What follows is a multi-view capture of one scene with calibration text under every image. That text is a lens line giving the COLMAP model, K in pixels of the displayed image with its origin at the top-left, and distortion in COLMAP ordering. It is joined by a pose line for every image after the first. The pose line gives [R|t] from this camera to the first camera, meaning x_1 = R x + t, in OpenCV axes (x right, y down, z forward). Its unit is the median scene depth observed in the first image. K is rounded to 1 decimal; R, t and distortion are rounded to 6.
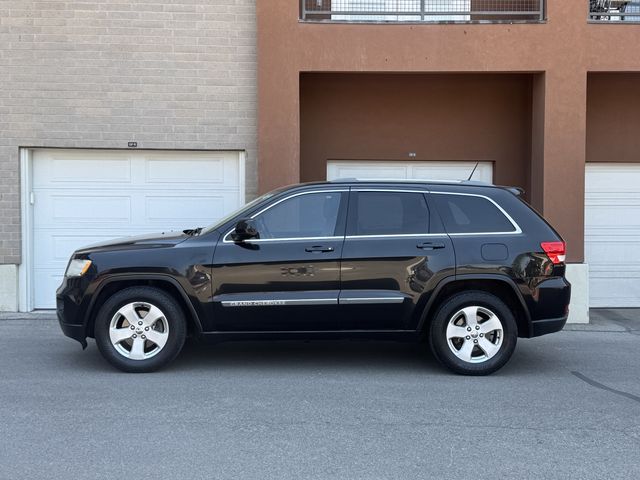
lens RADIAL K [[786.7, 0, 320.0], [0, 786.7, 240.0], [0, 0, 1]] dist [0.017374, -0.004084]
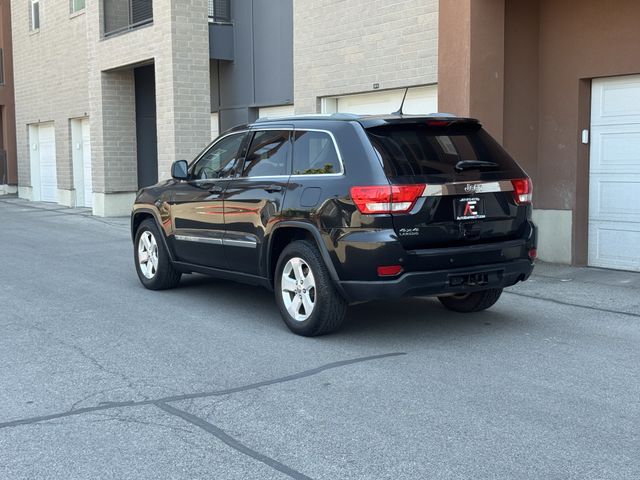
lens RADIAL K [[894.5, 0, 320.0], [0, 894.5, 240.0], [0, 0, 1]] dist [0.157837, -0.004643]
pose [[0.509395, 0.062482, -0.858261, 1.050710], [-0.006783, 0.997621, 0.068602, -0.004837], [0.860506, -0.029124, 0.508607, 0.499257]]
